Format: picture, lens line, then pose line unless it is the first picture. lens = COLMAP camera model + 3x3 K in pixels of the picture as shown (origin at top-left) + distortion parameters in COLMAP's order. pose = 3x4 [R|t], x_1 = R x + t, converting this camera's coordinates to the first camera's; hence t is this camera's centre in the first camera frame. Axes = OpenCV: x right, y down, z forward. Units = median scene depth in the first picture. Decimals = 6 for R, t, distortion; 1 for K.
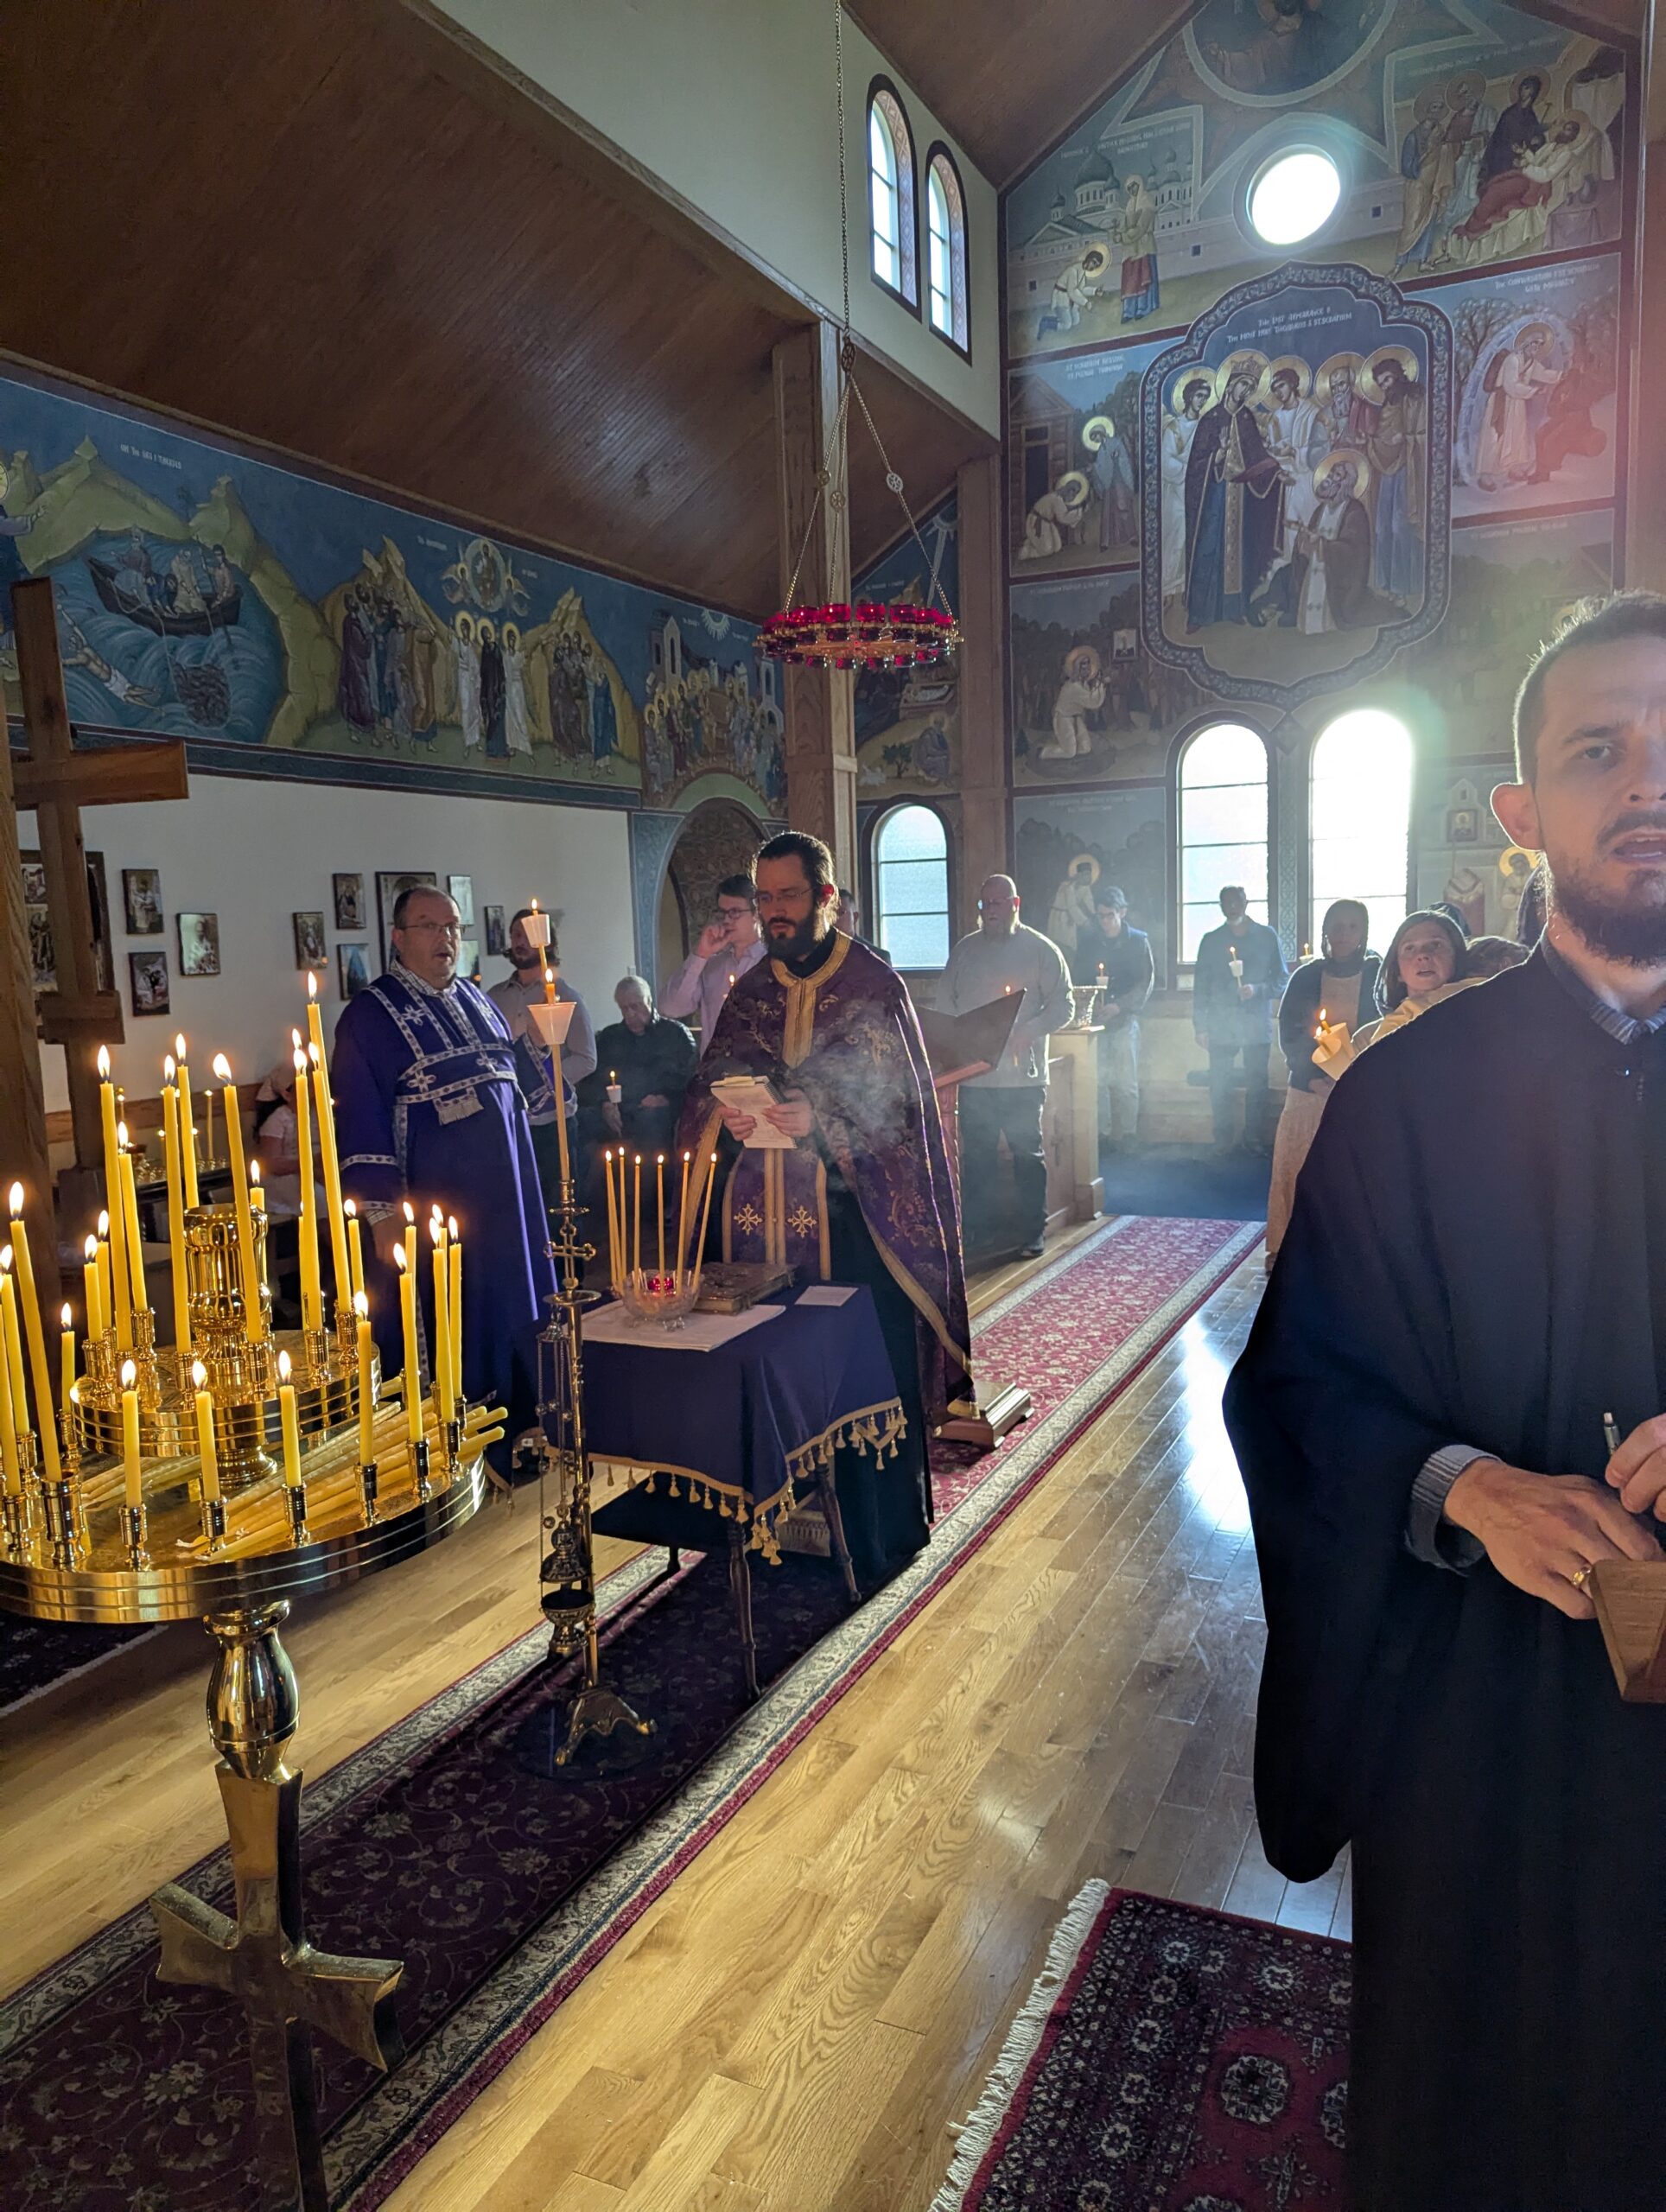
lens RADIAL K [[1568.1, 0, 840.0], [0, 1568.1, 1105.2], [0, 0, 1]] dist [0.041758, -0.030042]
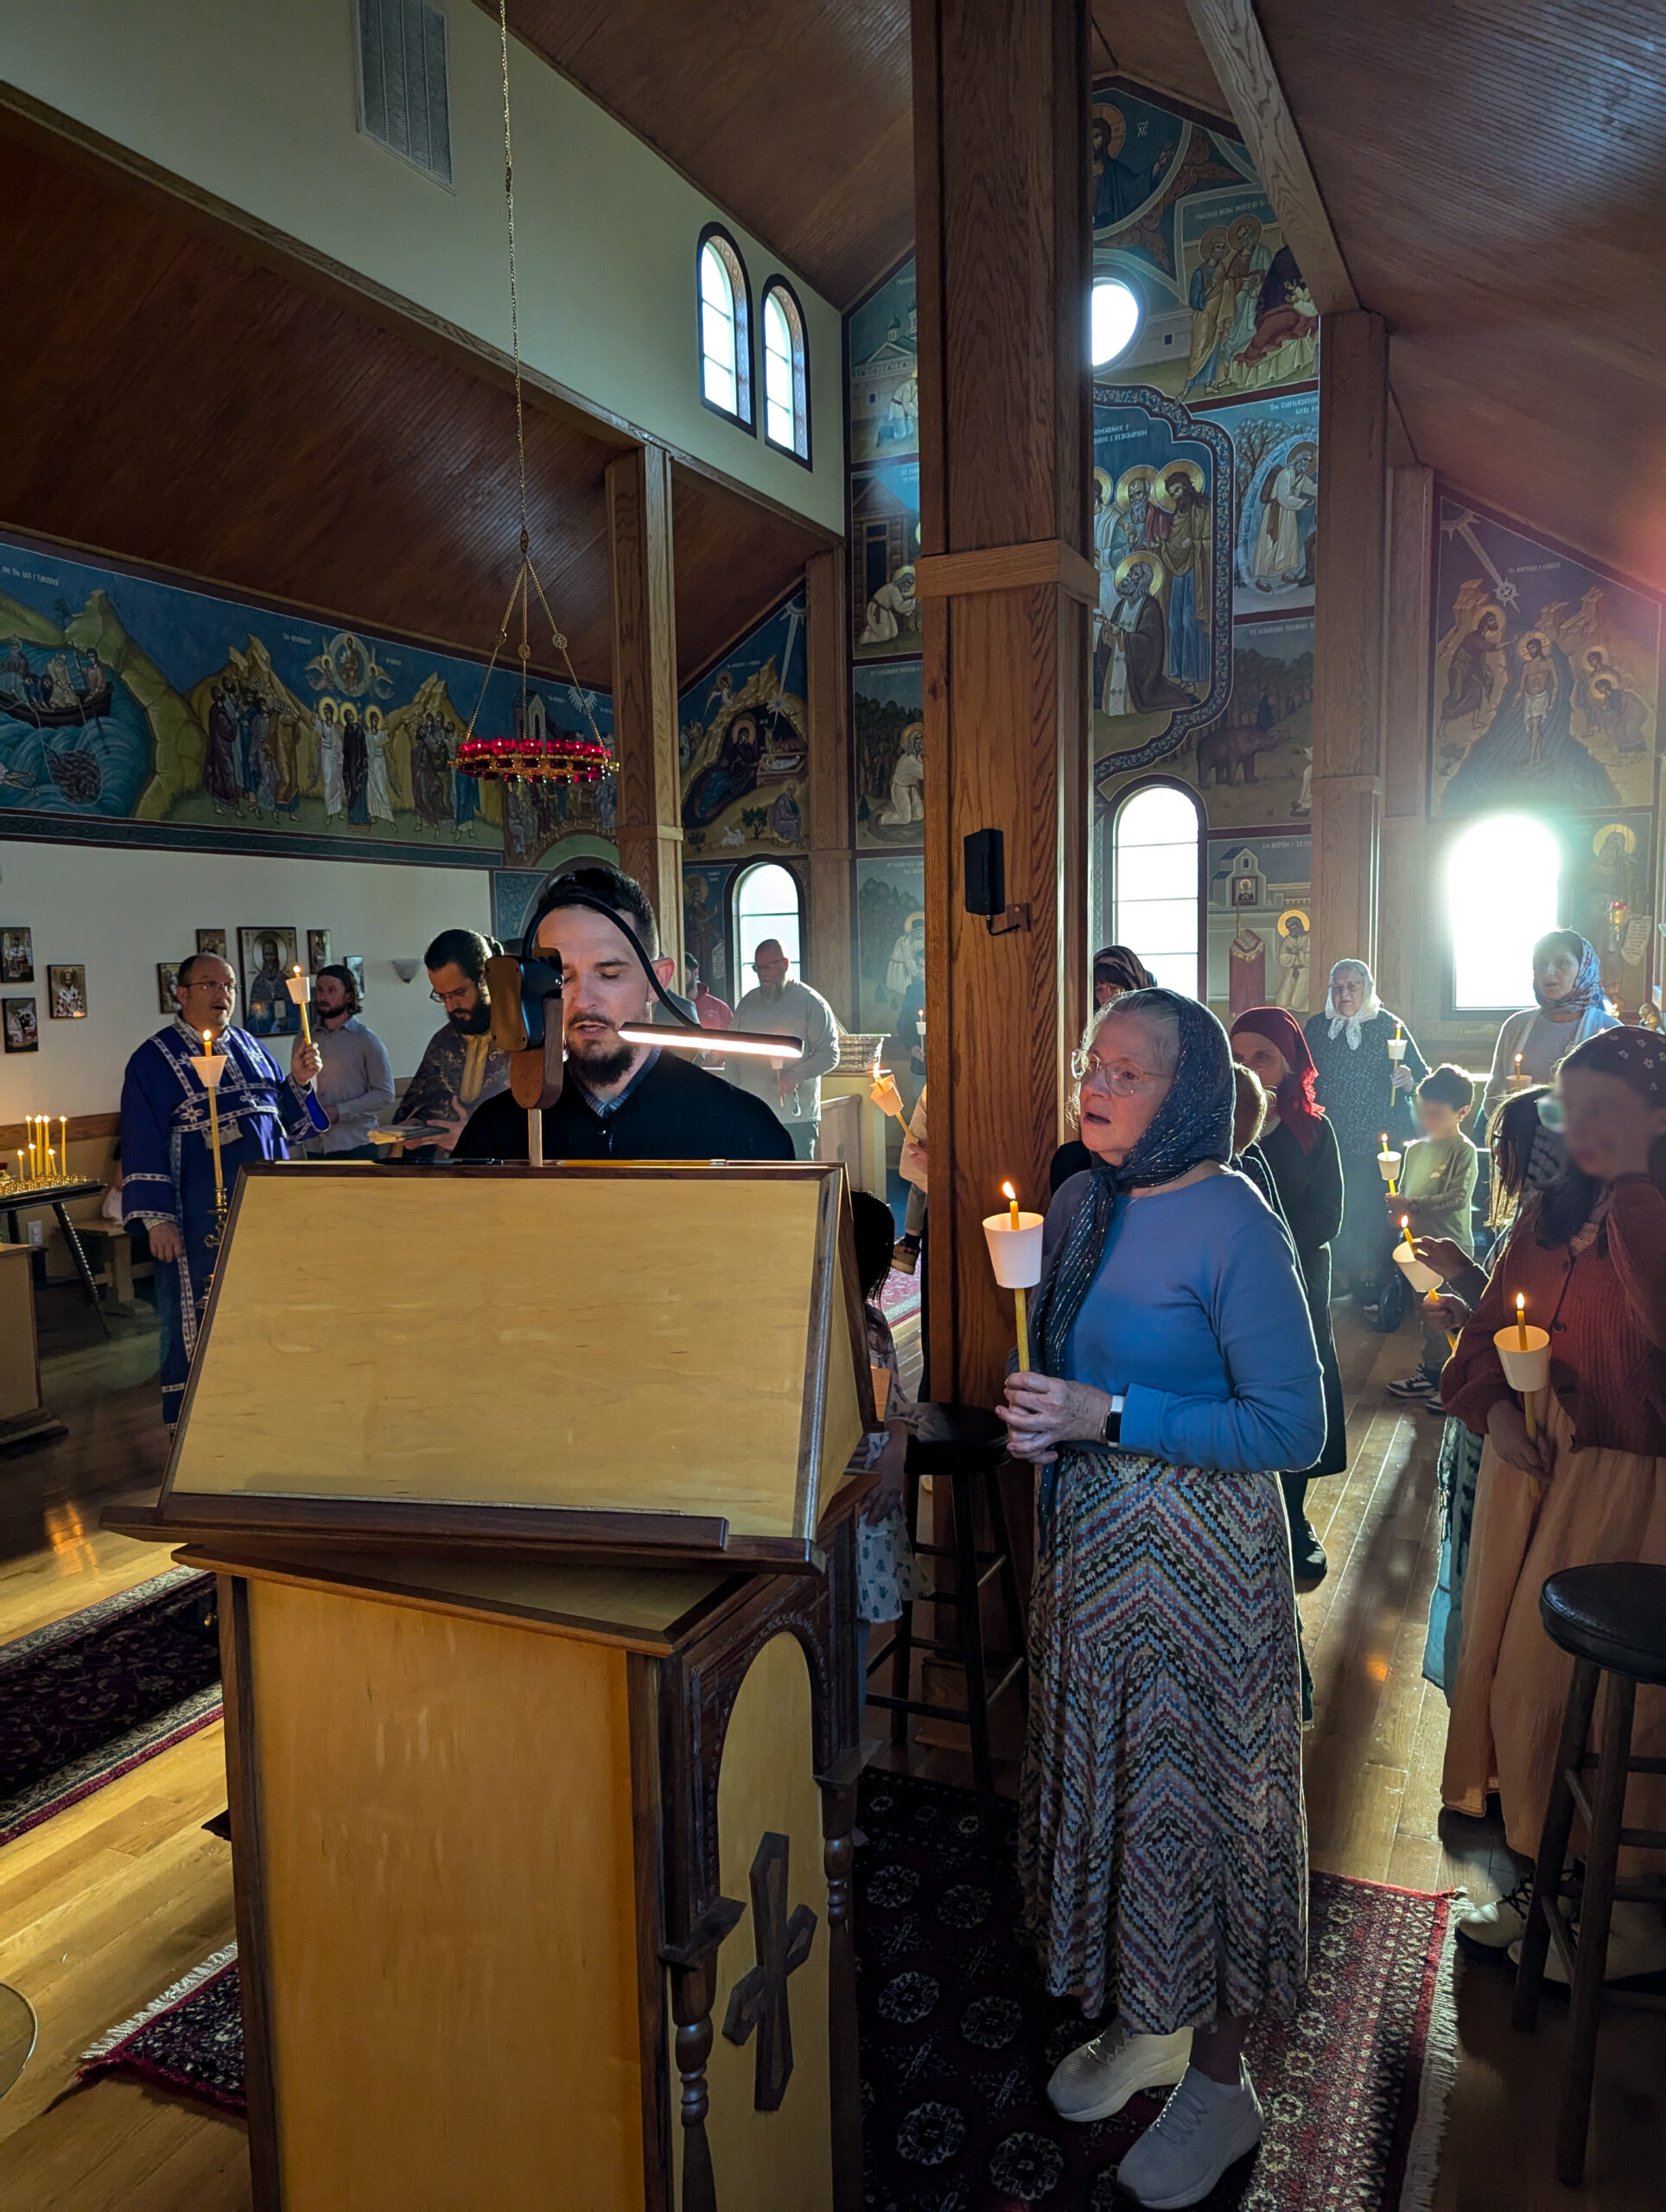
lens RADIAL K [[1568.1, 0, 815.6], [0, 1568.1, 1123.2], [0, 0, 1]] dist [0.041758, -0.030042]
pose [[0.999848, 0.011428, -0.013150, 0.114529], [-0.011547, 0.999892, -0.009043, -0.000936], [0.013046, 0.009193, 0.999873, -0.110262]]
